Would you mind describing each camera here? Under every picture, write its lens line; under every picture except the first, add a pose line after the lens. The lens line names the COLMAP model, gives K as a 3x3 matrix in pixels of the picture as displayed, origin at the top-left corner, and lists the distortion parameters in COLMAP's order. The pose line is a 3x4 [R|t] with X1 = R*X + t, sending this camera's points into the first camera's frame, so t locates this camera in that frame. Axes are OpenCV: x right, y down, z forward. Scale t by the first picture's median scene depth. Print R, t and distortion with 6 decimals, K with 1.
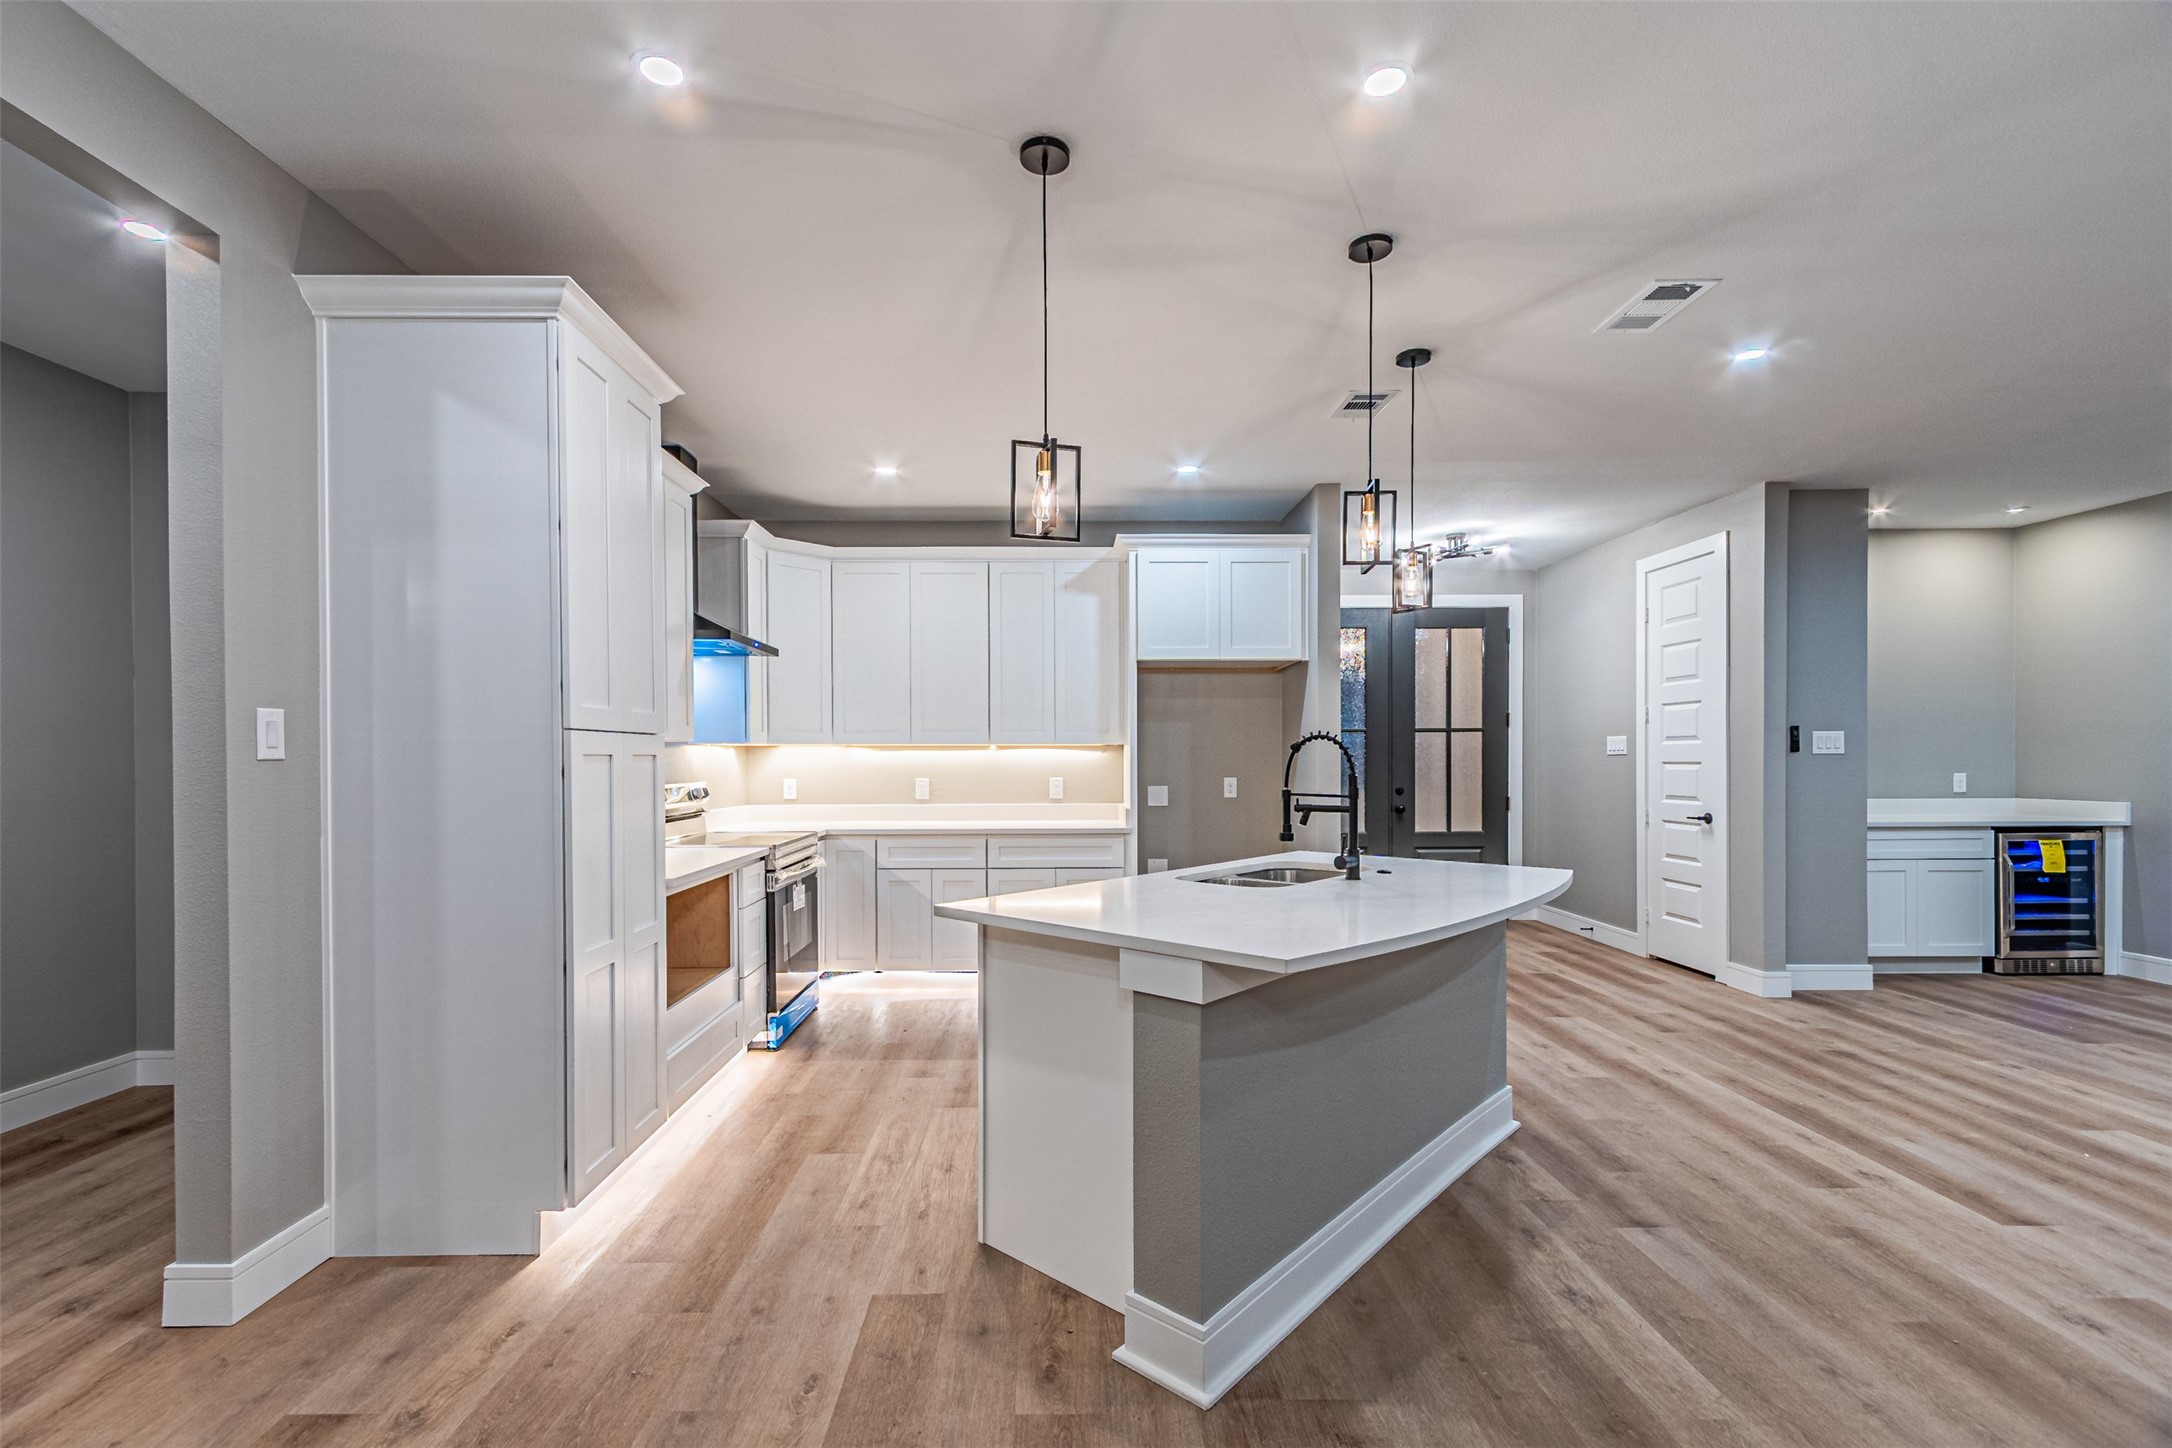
lens RADIAL K [[955.7, 0, 1059.3], [0, 955.7, 766.2], [0, 0, 1]] dist [0.008561, -0.002012]
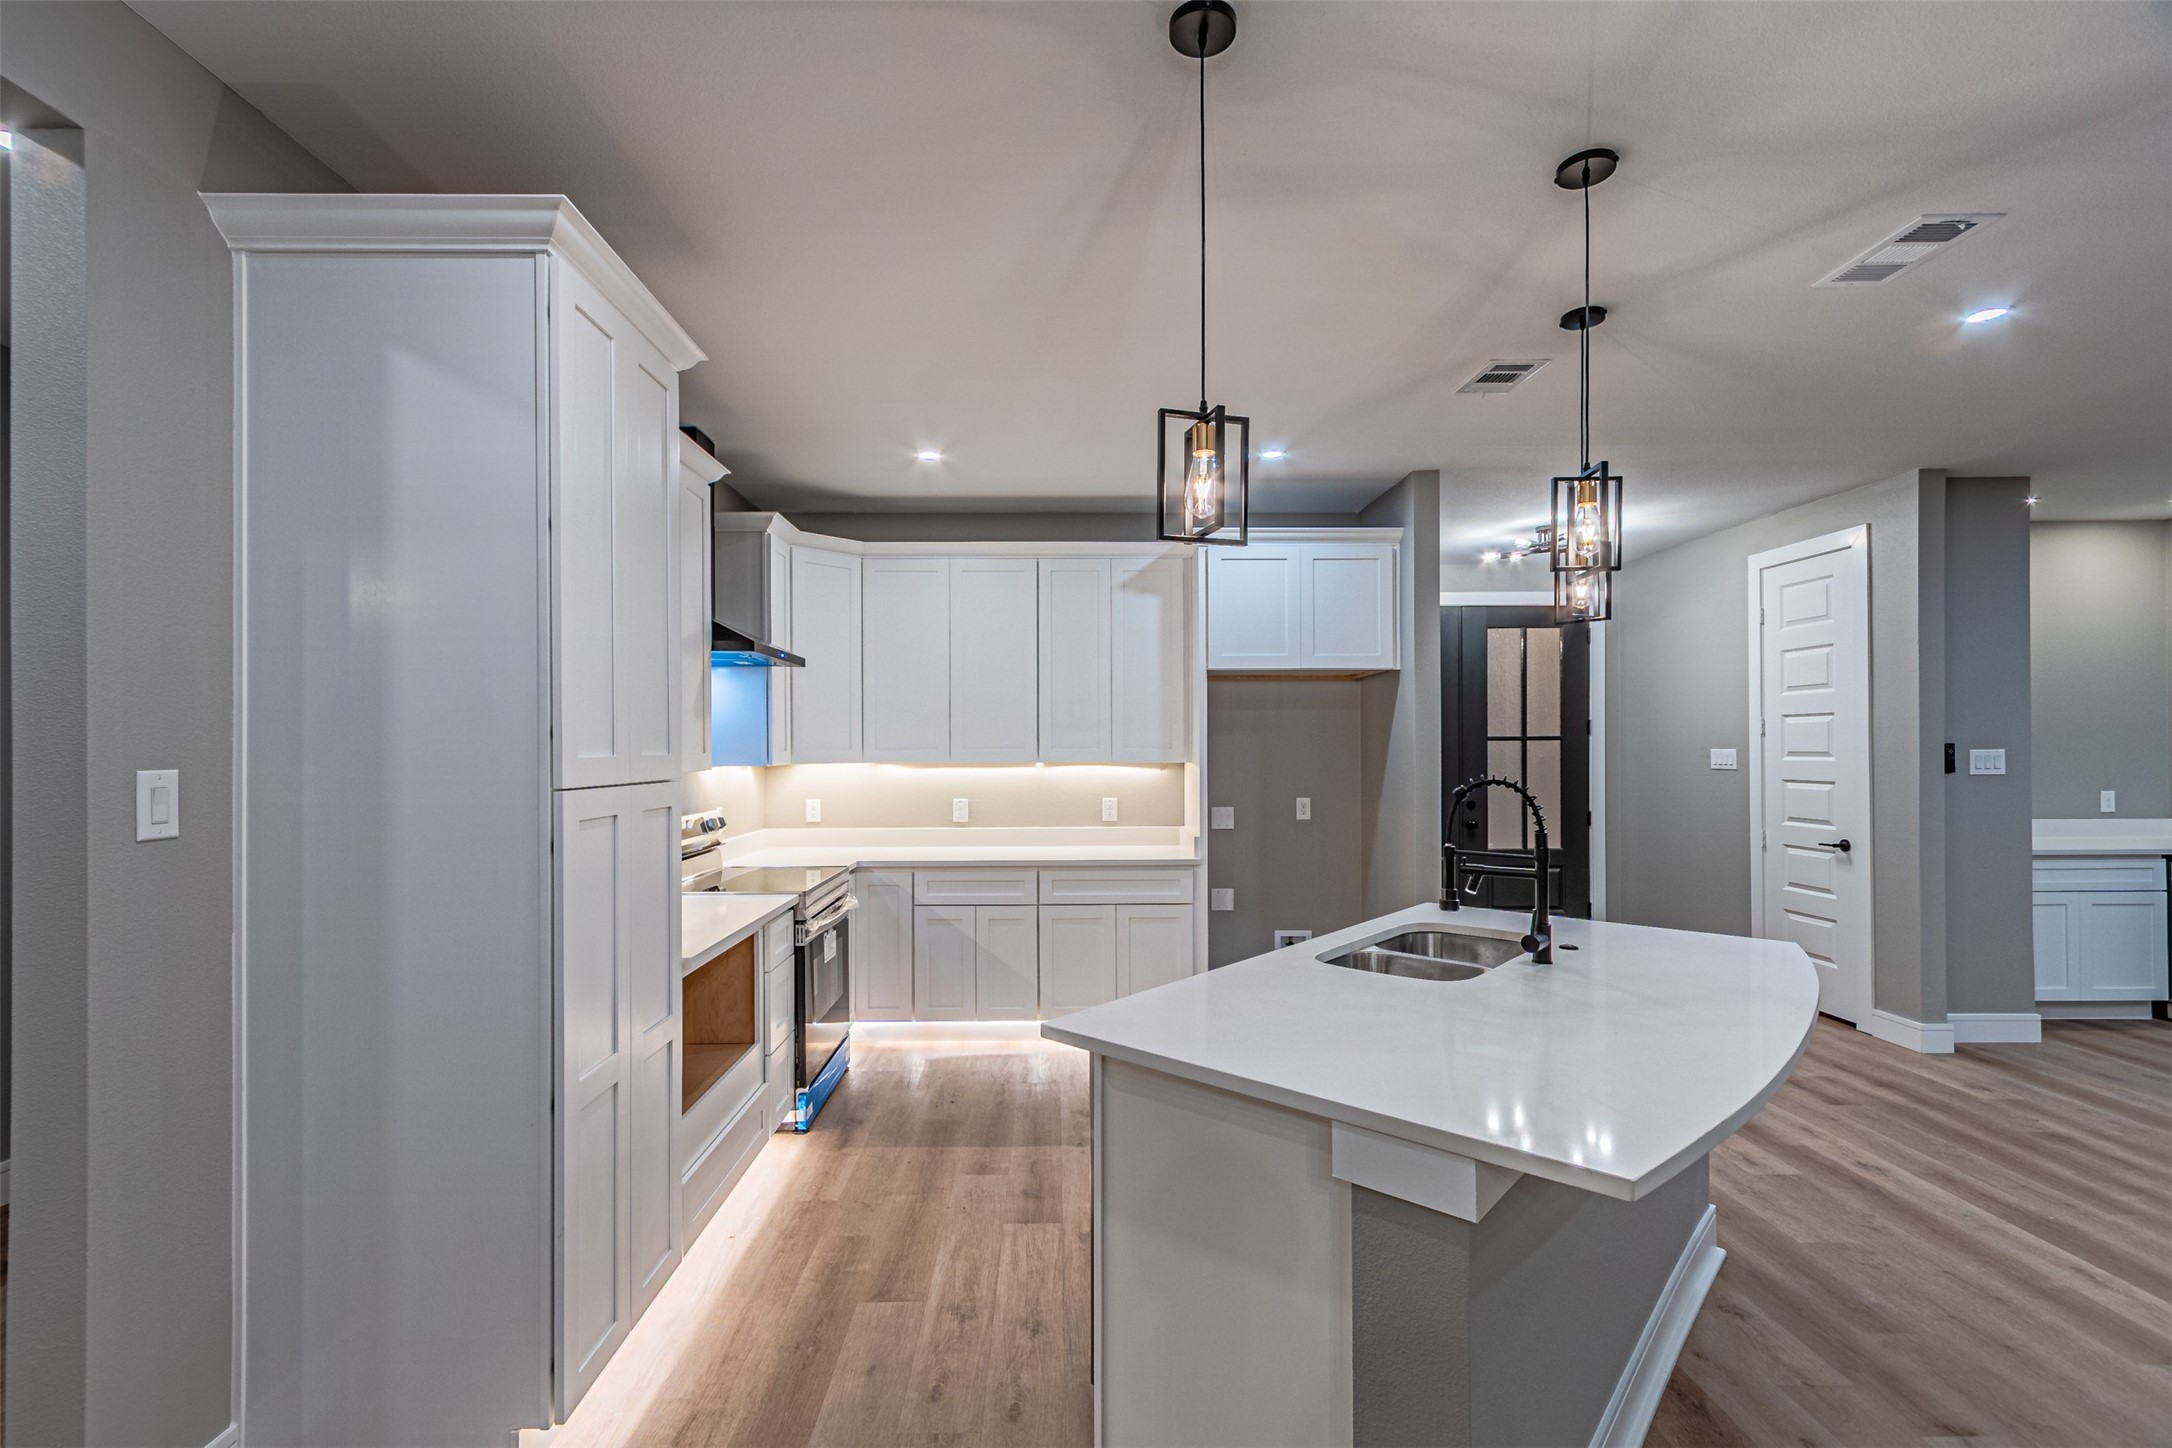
lens RADIAL K [[955.7, 0, 1060.6], [0, 955.7, 743.7], [0, 0, 1]] dist [0.008561, -0.002012]
pose [[0.999999, 0.000207, -0.001025, -0.061358], [-0.000219, 0.999933, -0.011610, -0.035975], [0.001022, 0.011610, 0.999932, 0.128823]]
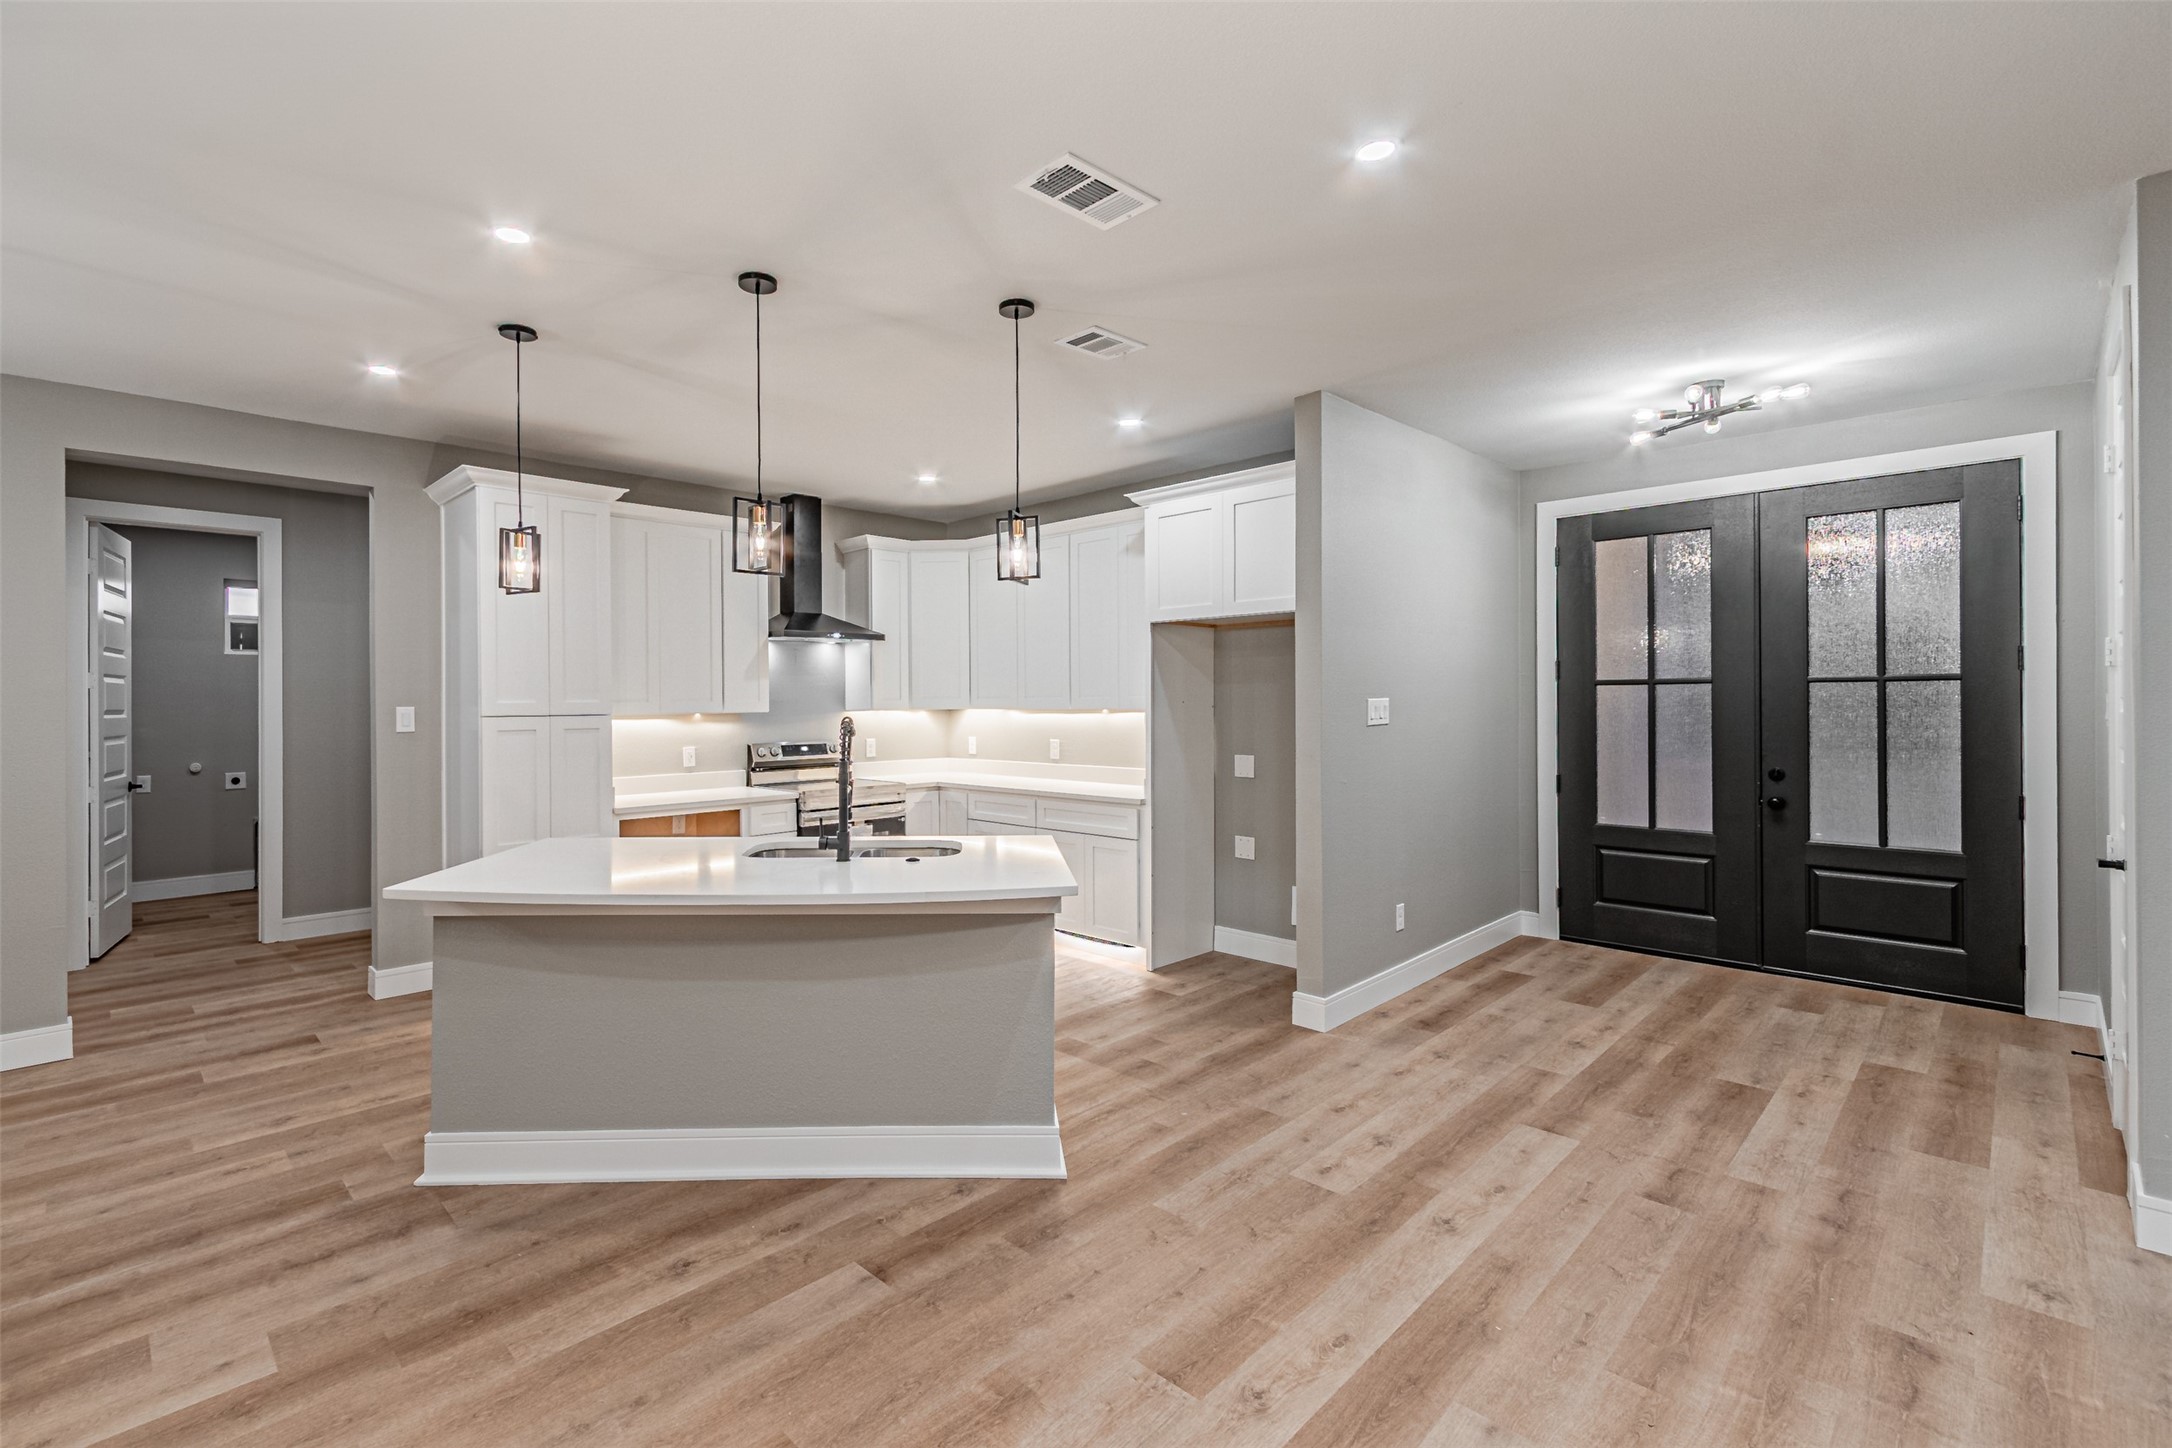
lens RADIAL K [[955.7, 0, 973.0], [0, 955.7, 707.9], [0, 0, 1]] dist [0.008561, -0.002012]
pose [[0.670979, 0.003819, -0.741466, 0.773997], [-0.000992, 0.999990, 0.004253, -0.035085], [0.741475, -0.002118, 0.670977, 0.266422]]
